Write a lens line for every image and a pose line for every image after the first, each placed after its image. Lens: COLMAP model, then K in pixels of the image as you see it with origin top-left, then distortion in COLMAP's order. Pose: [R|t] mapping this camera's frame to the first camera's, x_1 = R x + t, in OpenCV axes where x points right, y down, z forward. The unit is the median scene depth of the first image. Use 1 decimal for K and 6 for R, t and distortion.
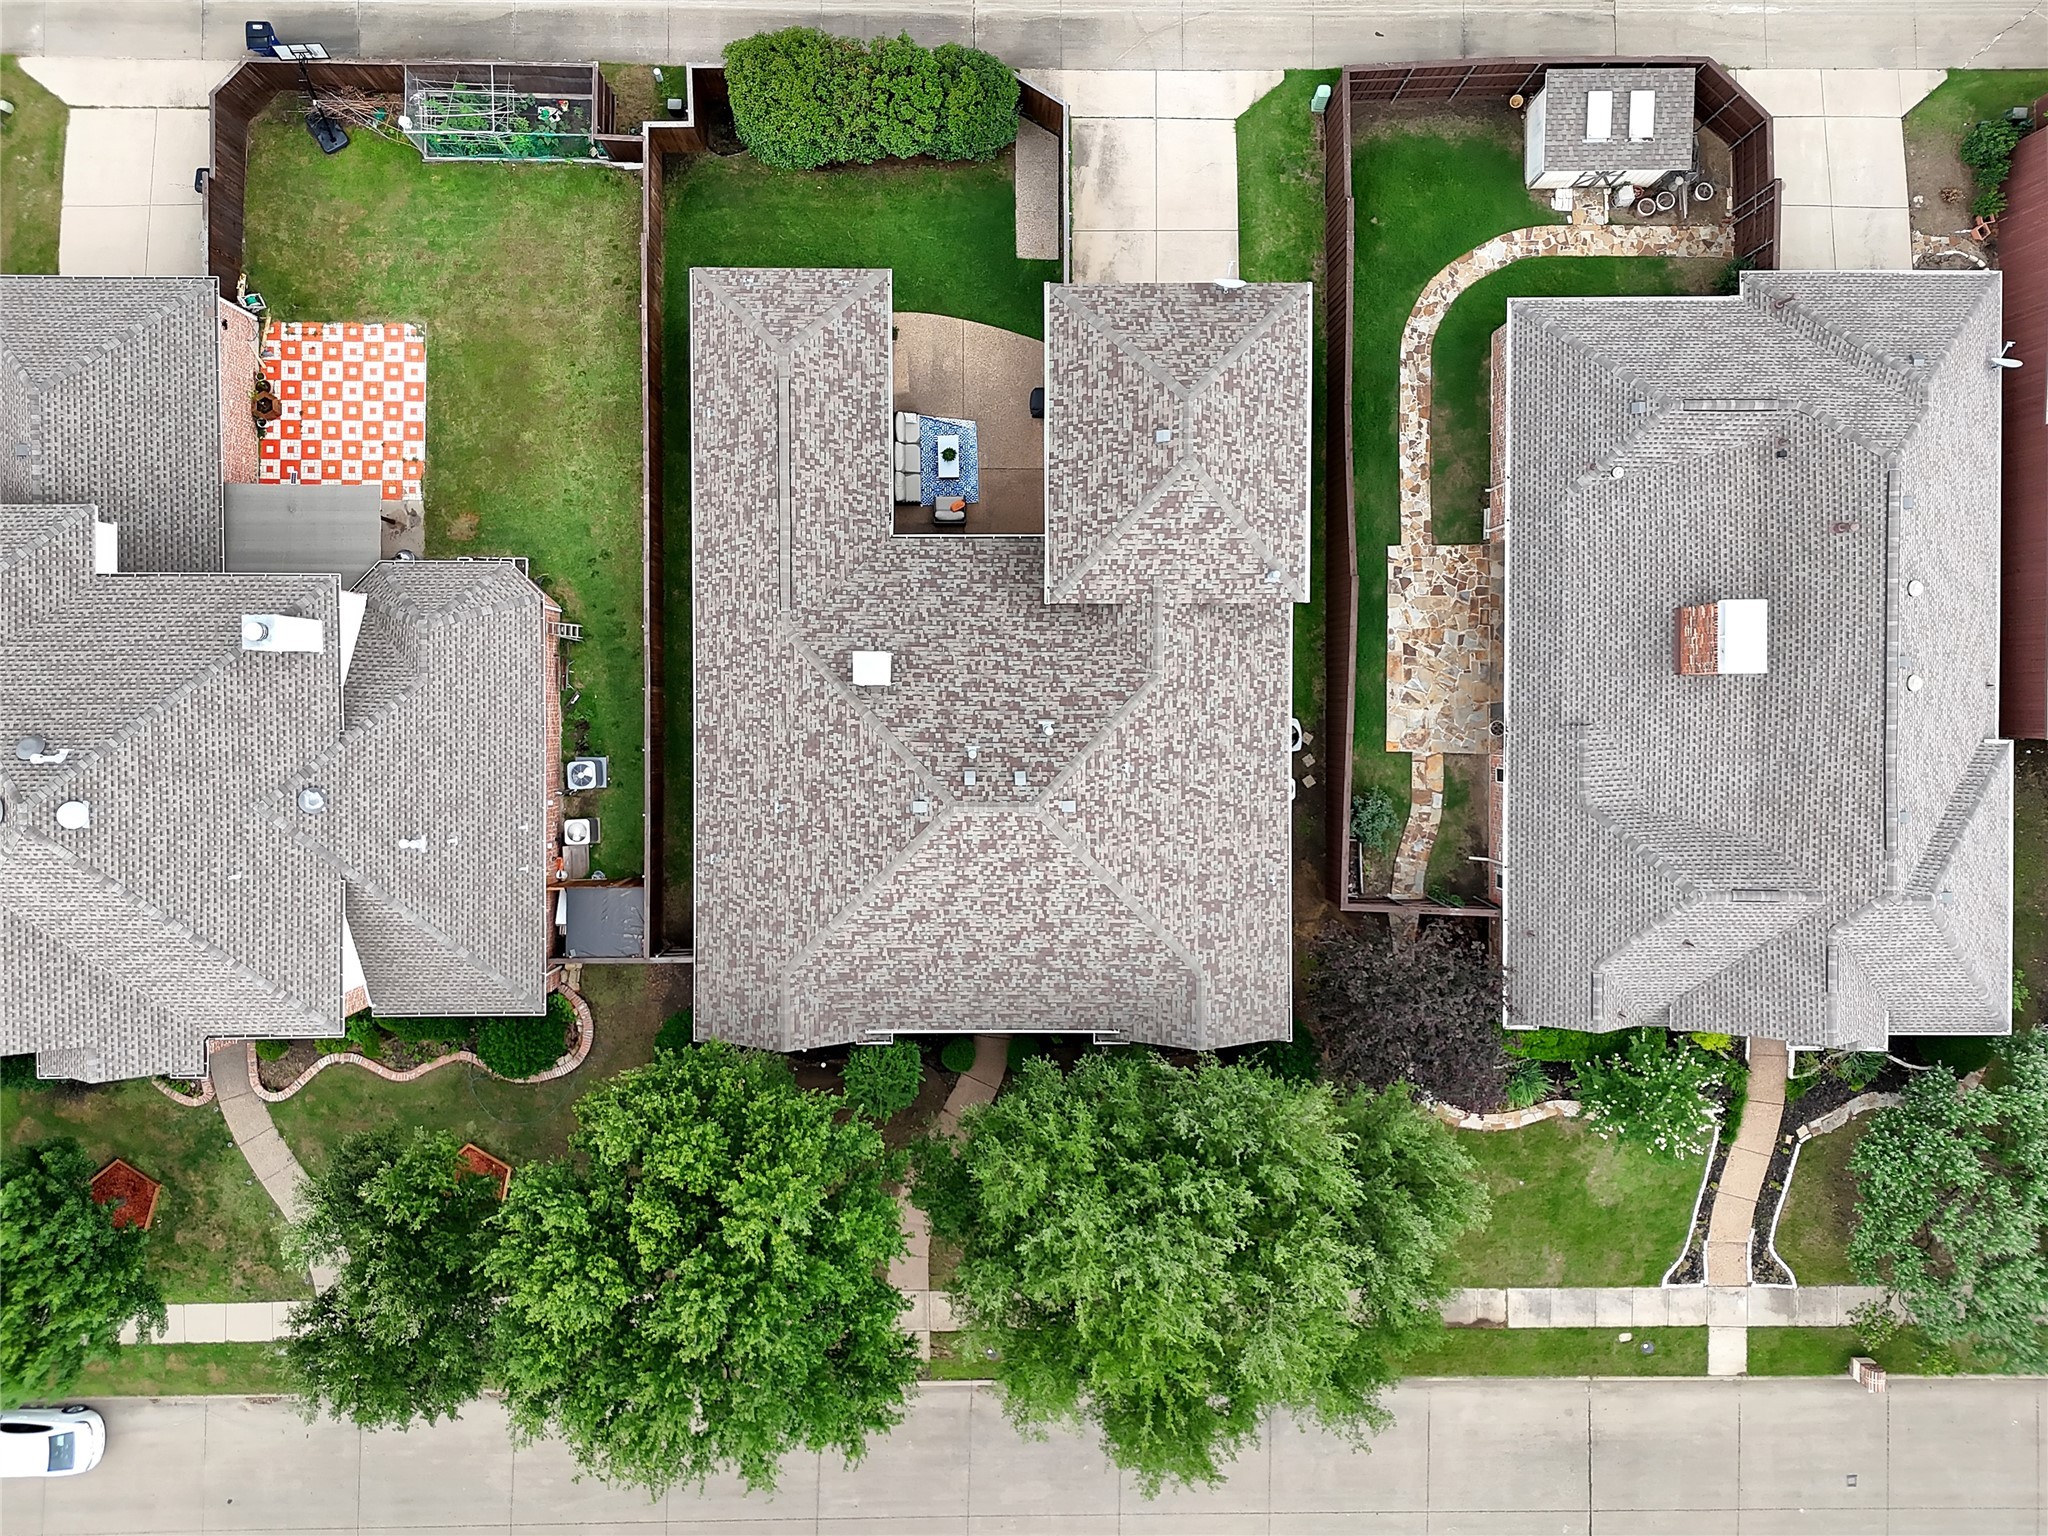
lens RADIAL K [[1526.8, 0, 1002.6], [0, 1526.8, 767.2], [0, 0, 1]] dist [0.062613, -0.078725]
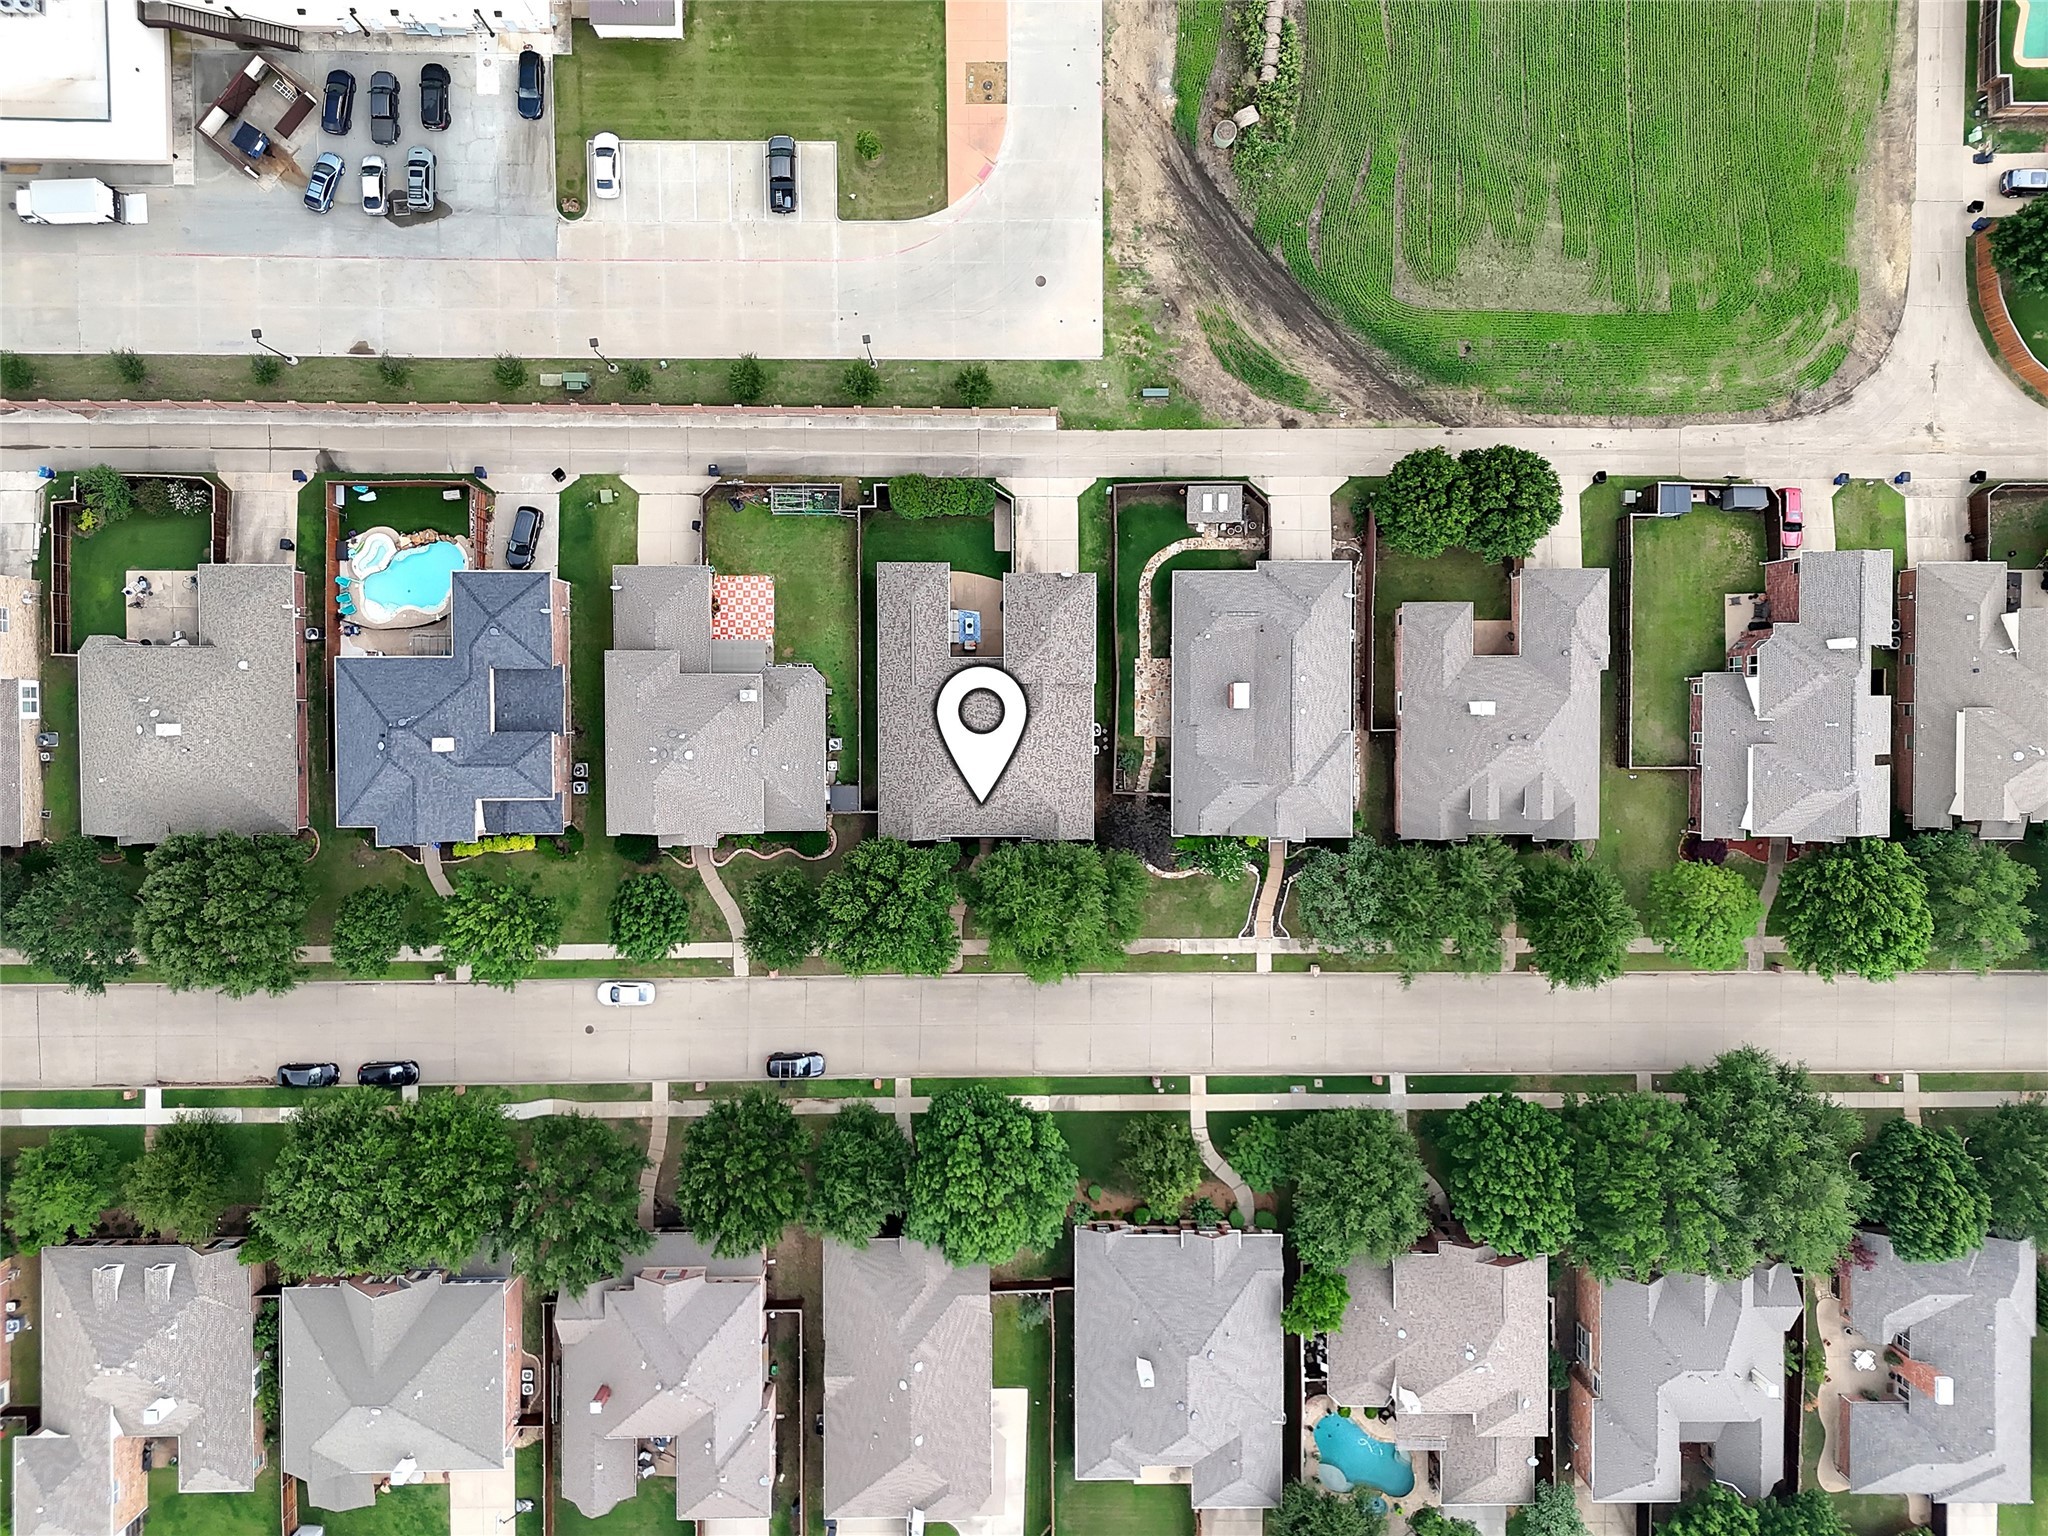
lens RADIAL K [[1453.2, 0, 1019.3], [0, 1453.2, 805.2], [0, 0, 1]] dist [0.061649, -0.052862]
pose [[0.999907, -0.001351, 0.013569, 0.016967], [0.001019, 0.999701, 0.024416, 0.048594], [-0.013598, -0.024400, 0.999610, -1.549436]]
